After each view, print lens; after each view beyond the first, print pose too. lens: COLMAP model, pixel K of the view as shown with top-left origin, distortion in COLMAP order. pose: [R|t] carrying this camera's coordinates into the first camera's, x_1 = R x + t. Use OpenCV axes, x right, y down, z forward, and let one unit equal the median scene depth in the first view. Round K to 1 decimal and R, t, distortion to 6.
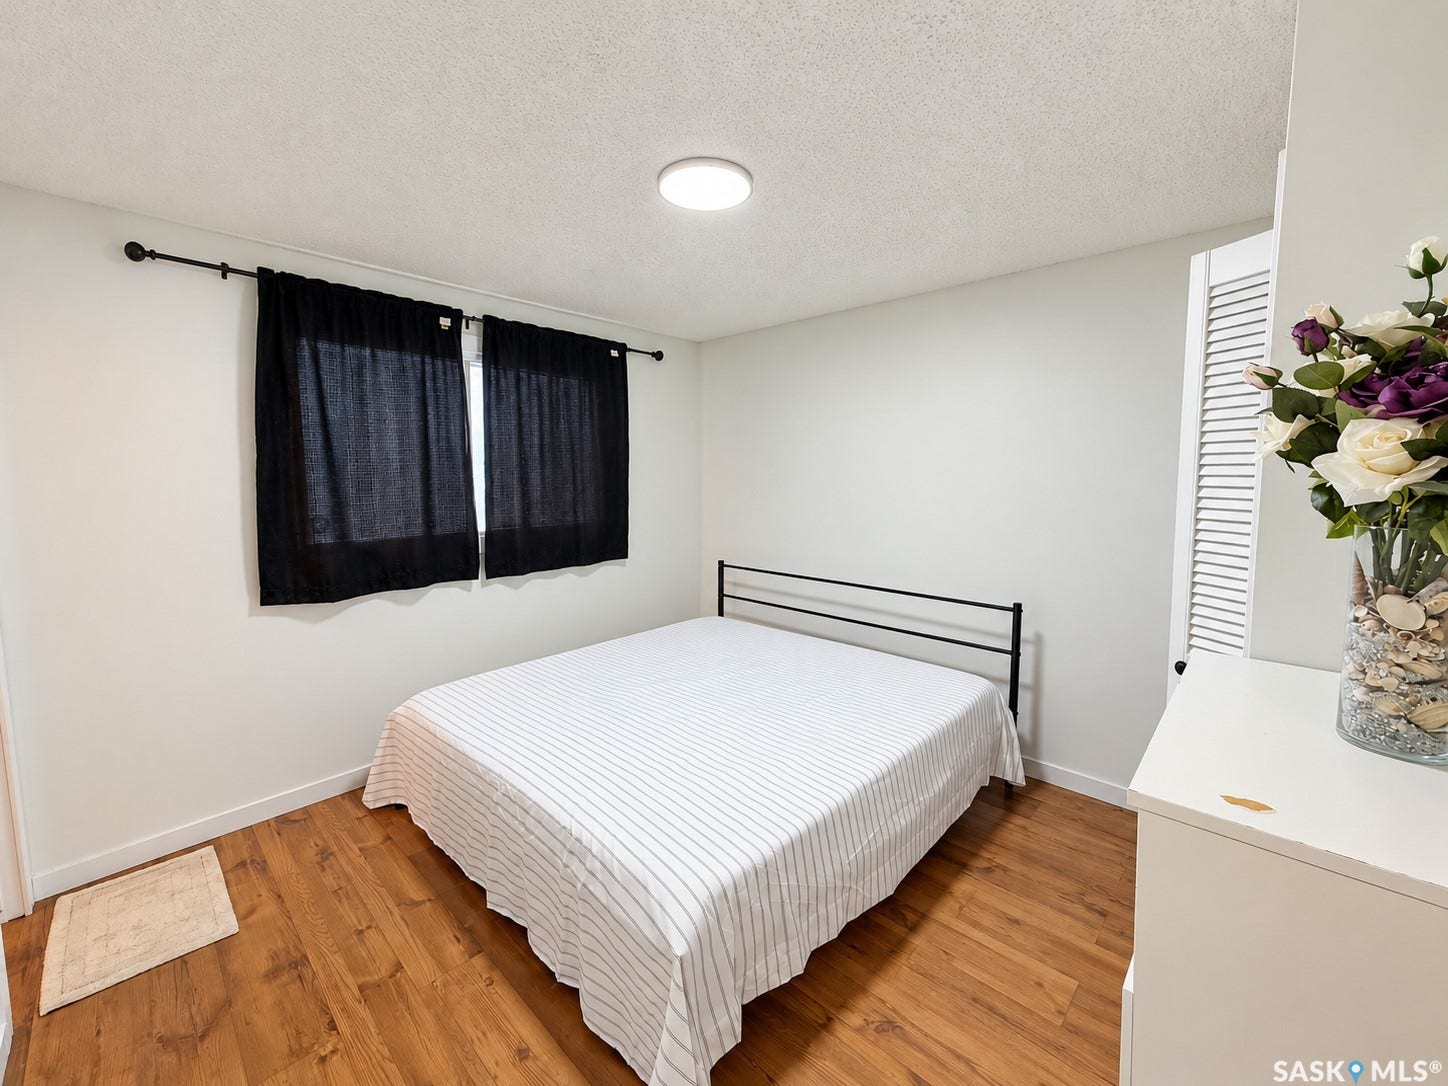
lens RADIAL K [[585.1, 0, 724.0], [0, 585.1, 543.0], [0, 0, 1]] dist [-0.008396, 0.000084]
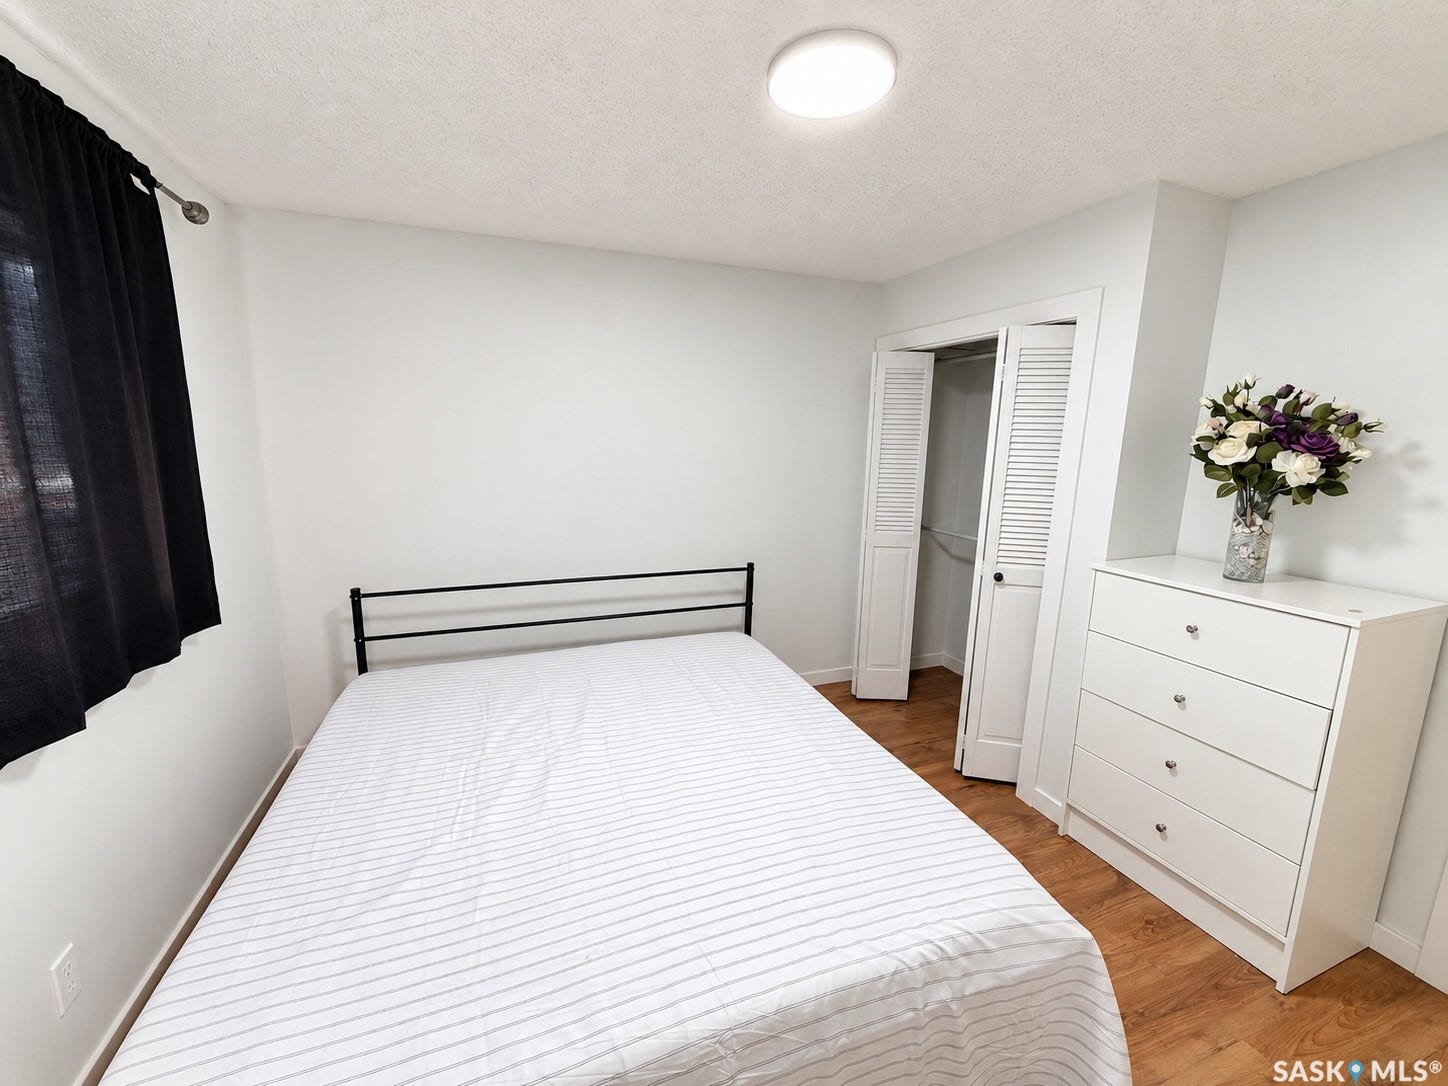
lens RADIAL K [[585.1, 0, 724.0], [0, 585.1, 543.0], [0, 0, 1]] dist [-0.008396, 0.000084]
pose [[0.371277, -0.158300, 0.914929, -0.511229], [0.071812, 0.987304, 0.141681, -0.094267], [-0.925741, 0.013100, 0.377931, 0.467788]]
